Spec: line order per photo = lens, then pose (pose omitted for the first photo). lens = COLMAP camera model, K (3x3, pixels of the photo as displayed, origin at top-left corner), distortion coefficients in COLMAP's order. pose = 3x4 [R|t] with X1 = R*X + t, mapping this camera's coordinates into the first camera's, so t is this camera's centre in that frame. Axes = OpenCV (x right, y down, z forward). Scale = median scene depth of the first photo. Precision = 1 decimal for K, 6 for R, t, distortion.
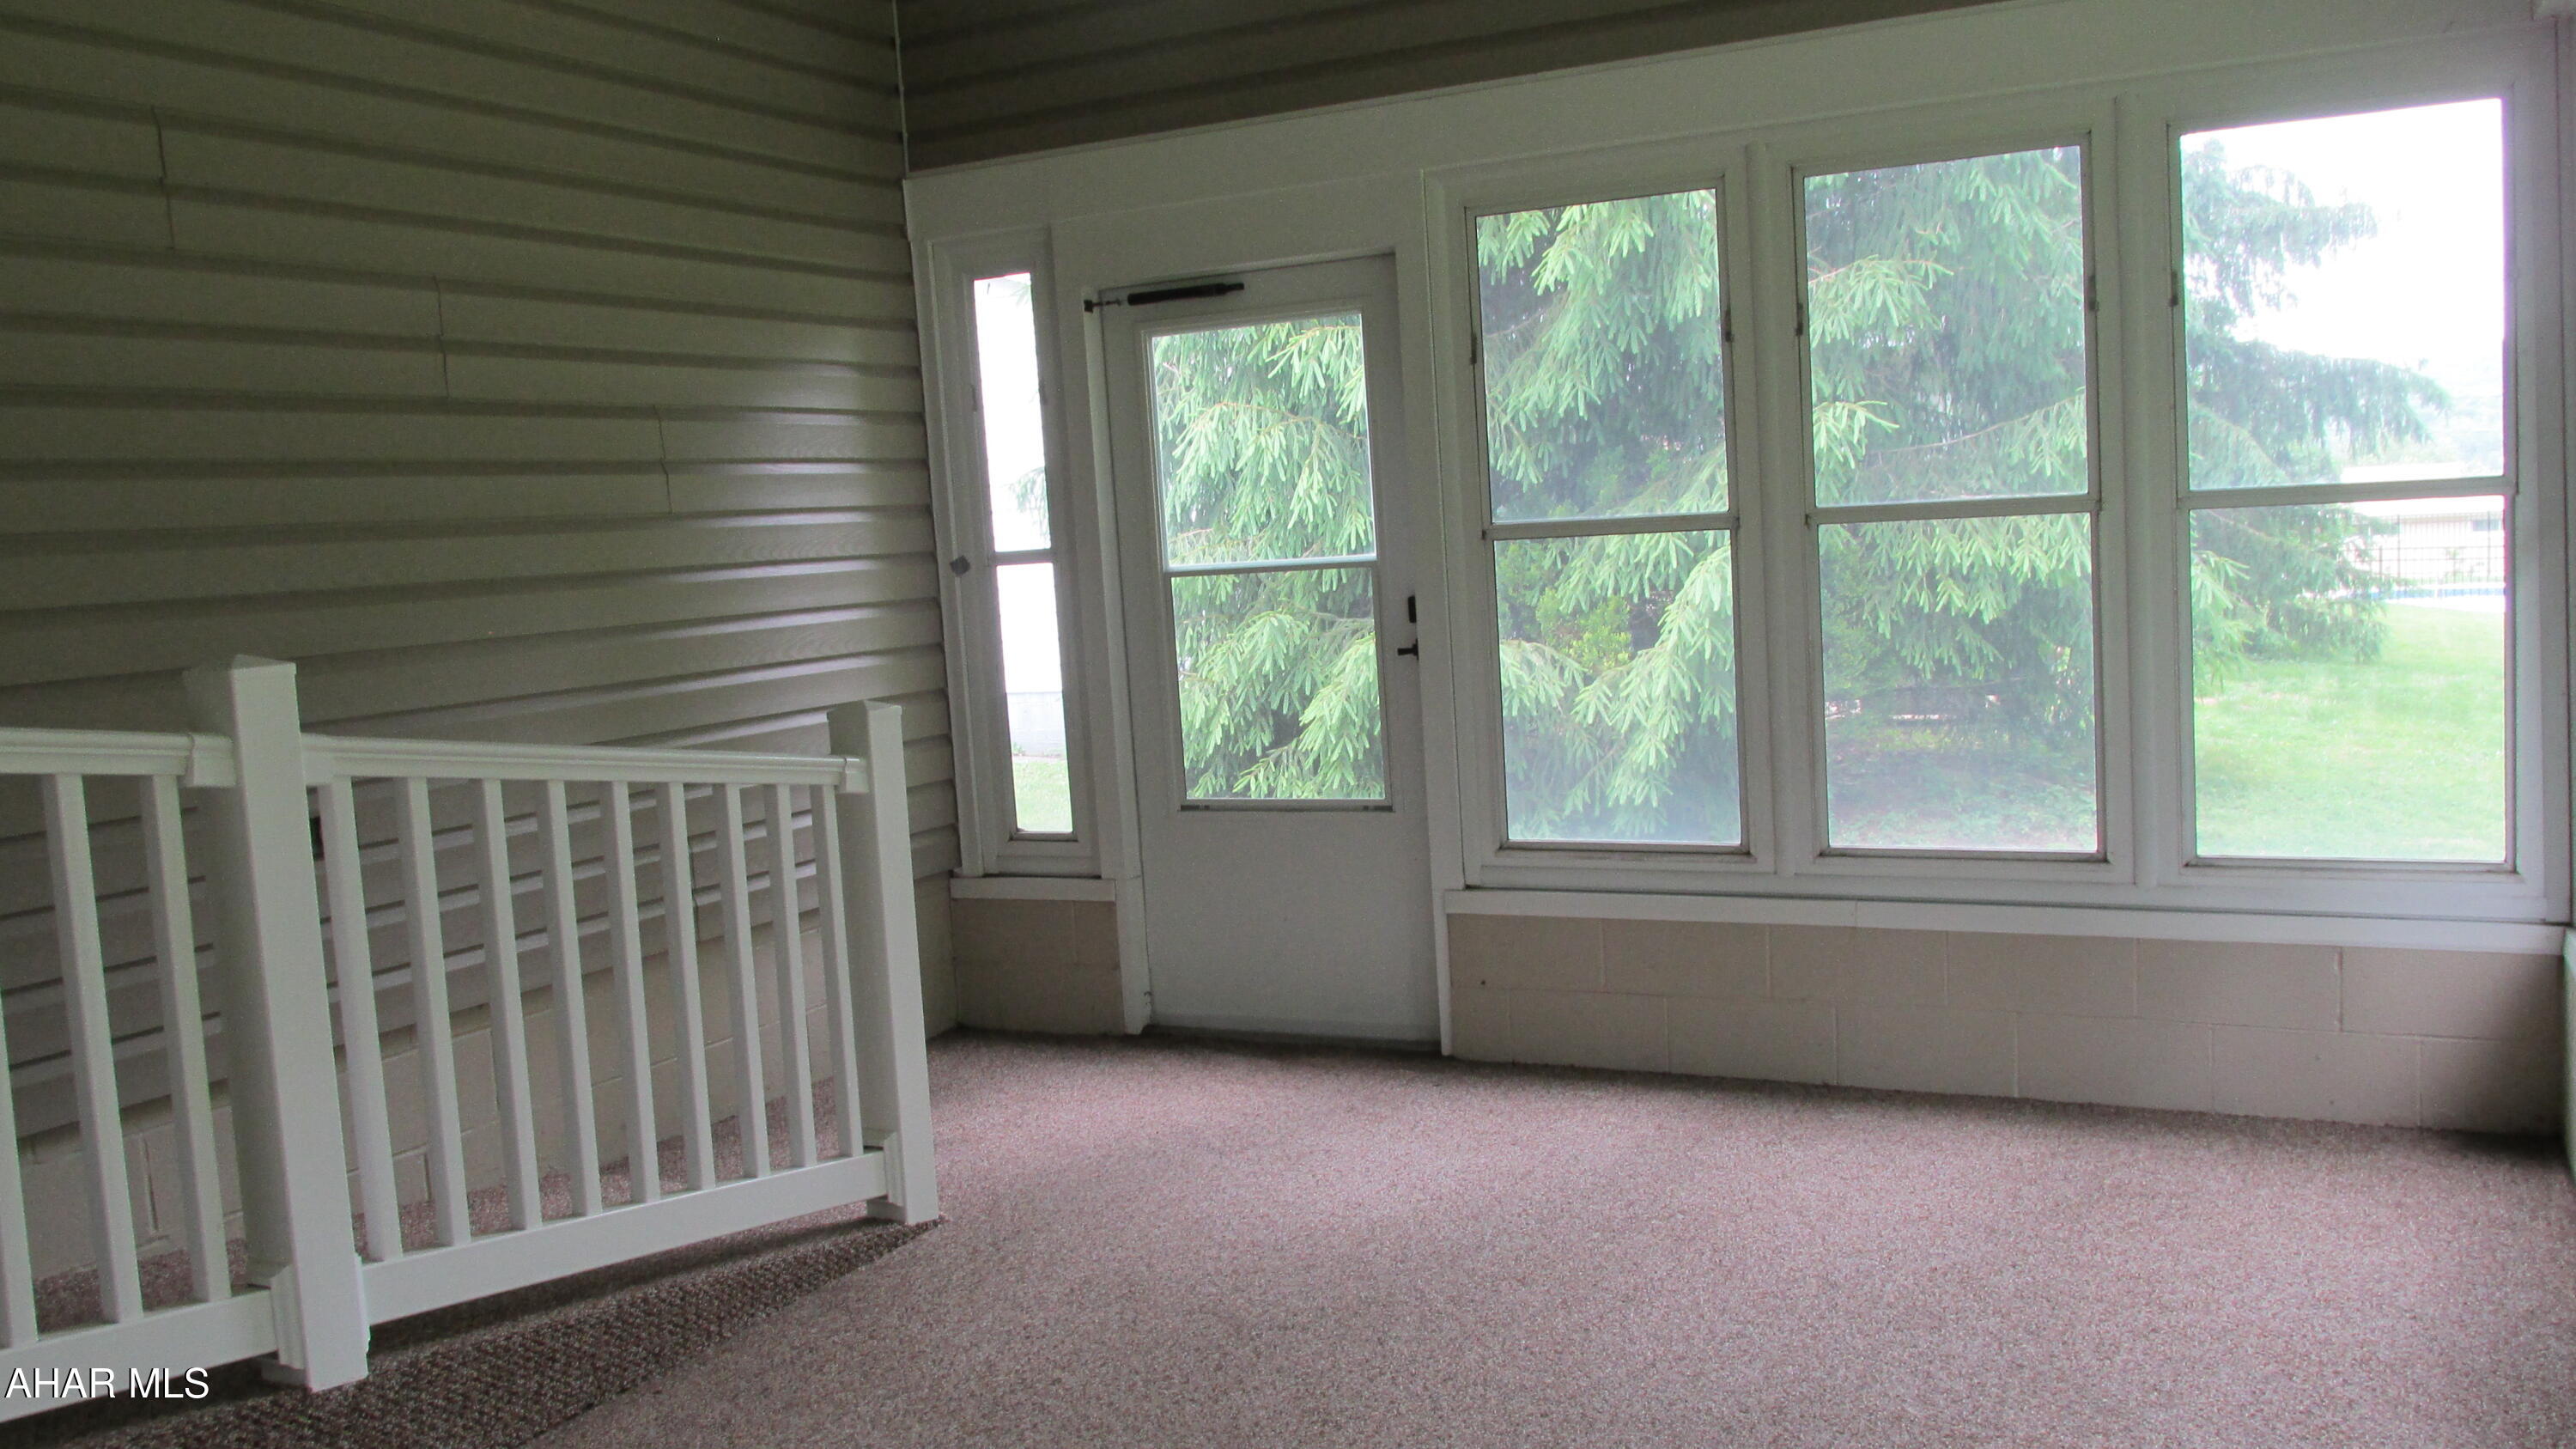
lens RADIAL K [[2130.3, 0, 1285.7], [0, 2130.3, 734.9], [0, 0, 1]] dist [-0.029649, 0.004835]
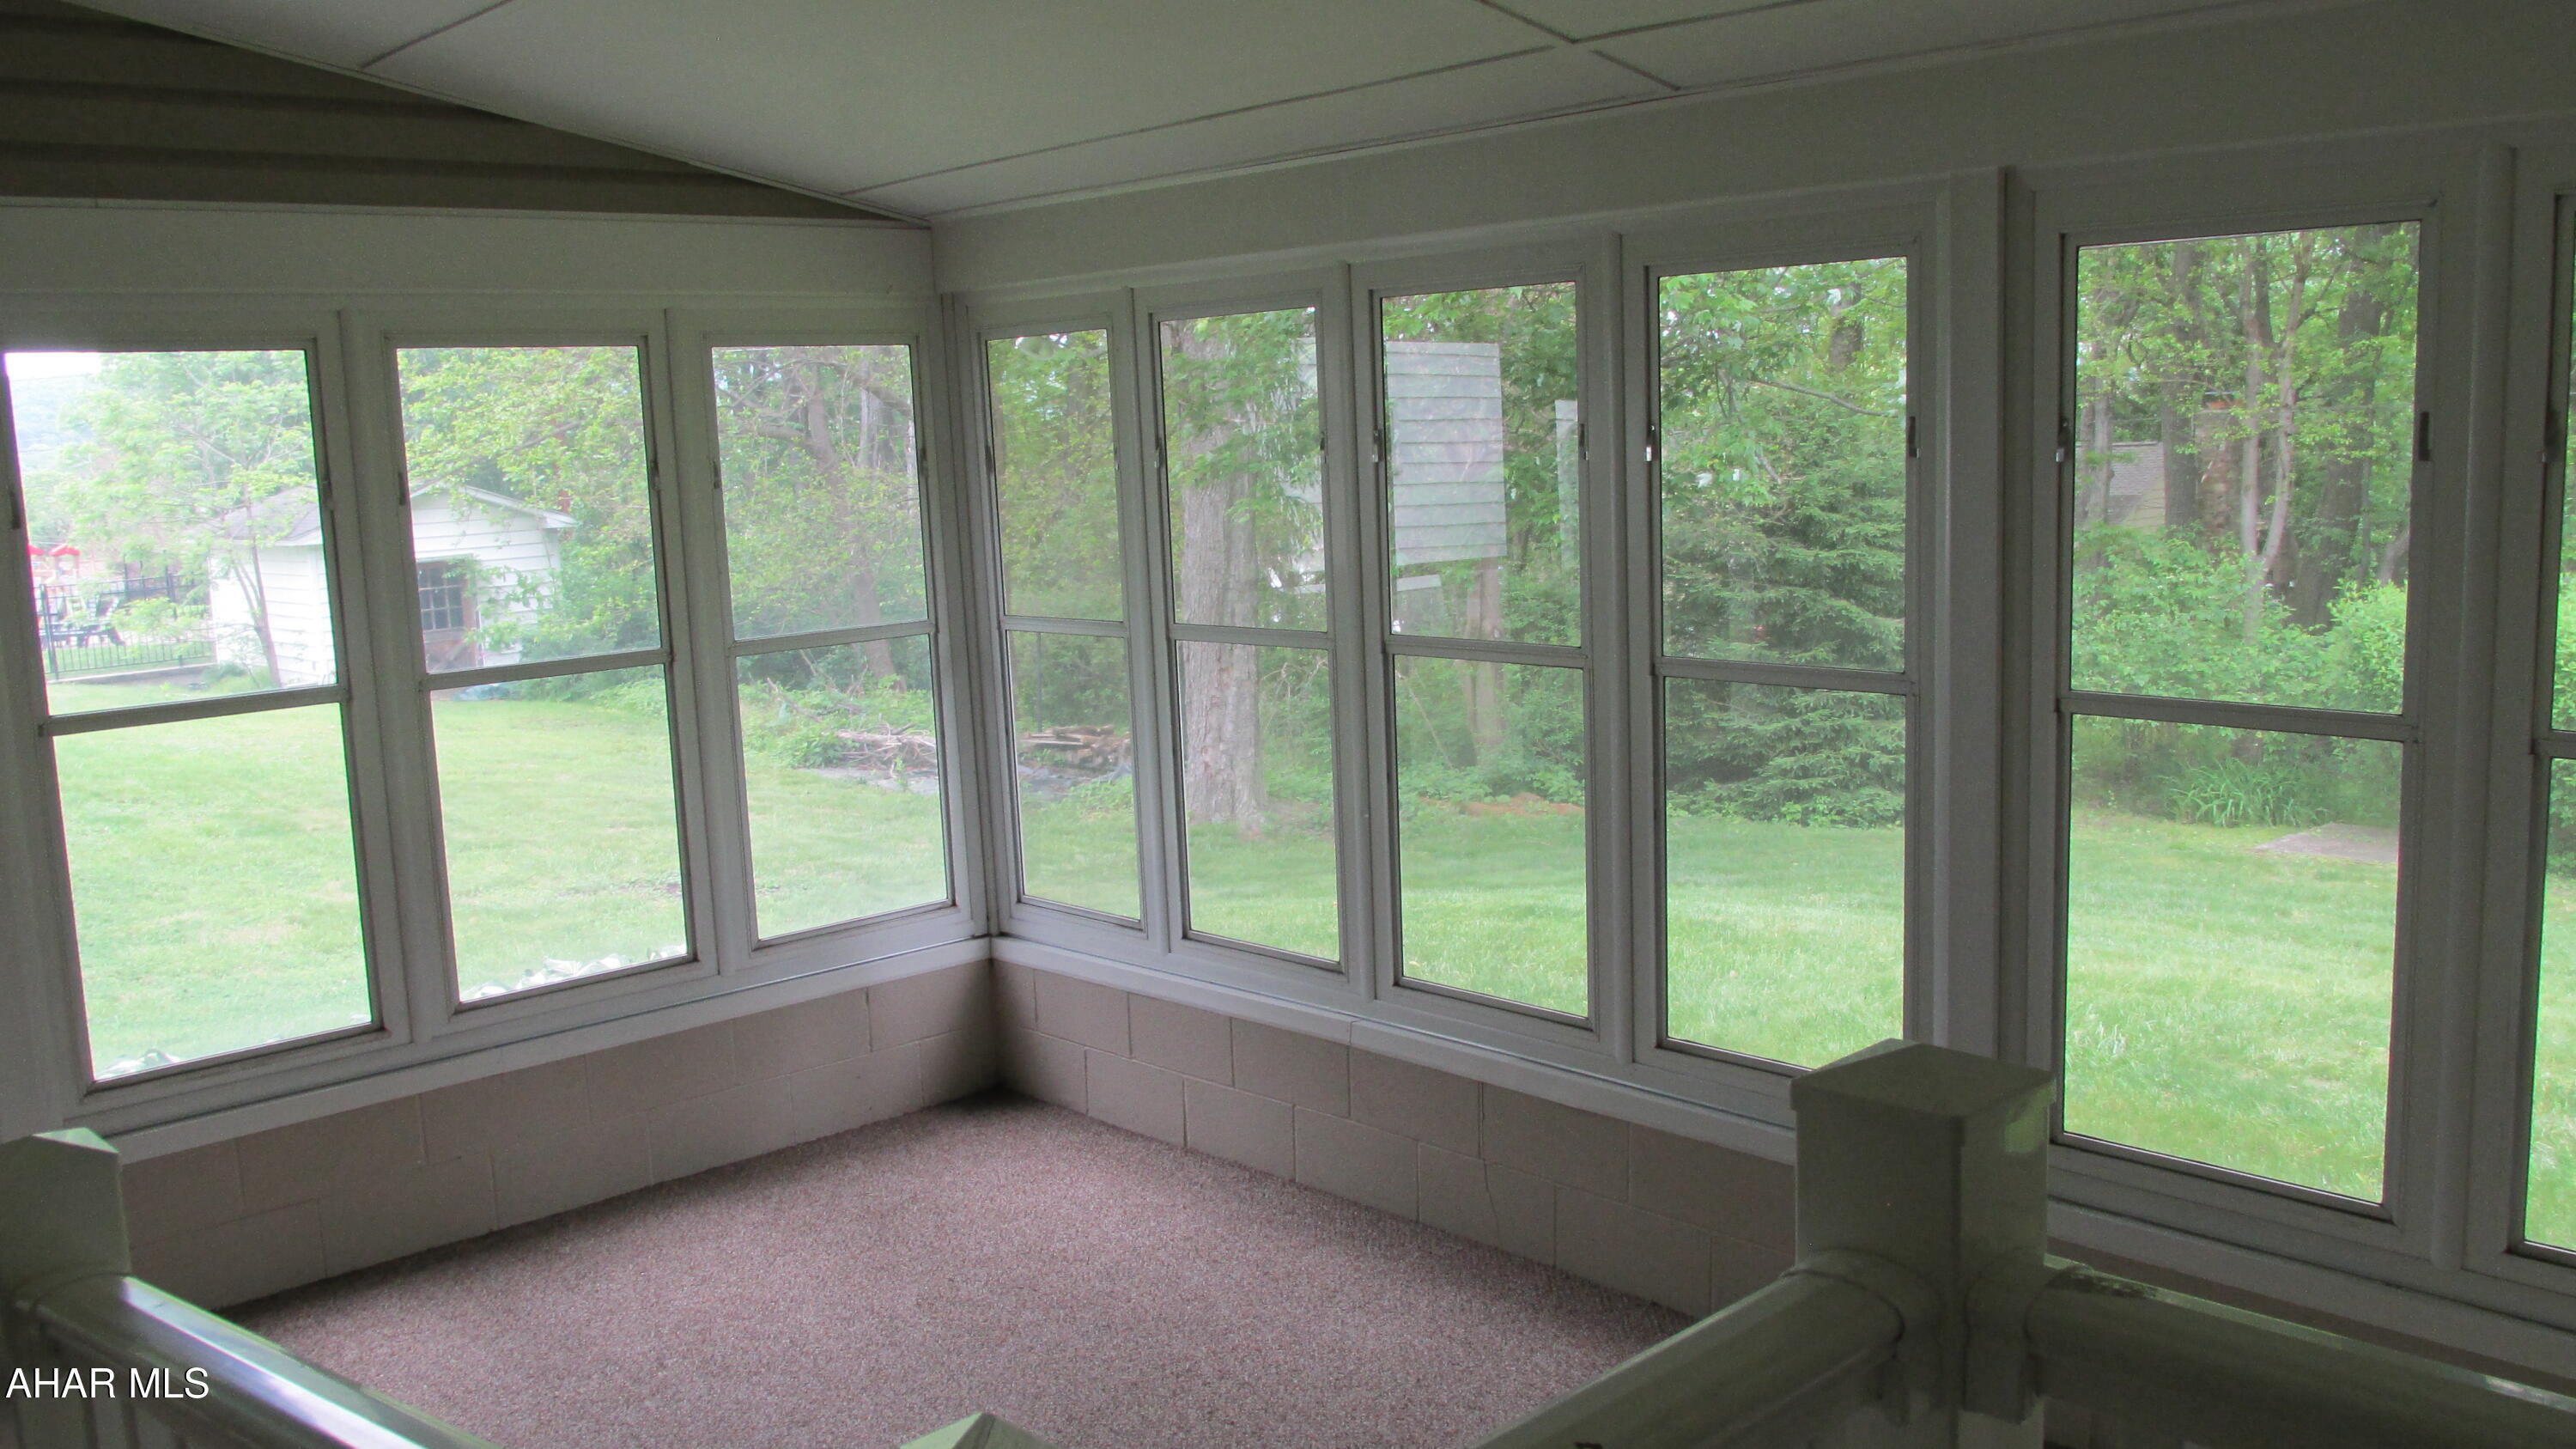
lens RADIAL K [[2130.3, 0, 1286.7], [0, 2130.3, 716.2], [0, 0, 1]] dist [-0.029649, 0.004835]
pose [[0.351209, -0.090179, 0.931944, -0.581942], [0.116900, 0.991786, 0.051915, -0.097197], [-0.928971, 0.090711, 0.358866, 0.272871]]
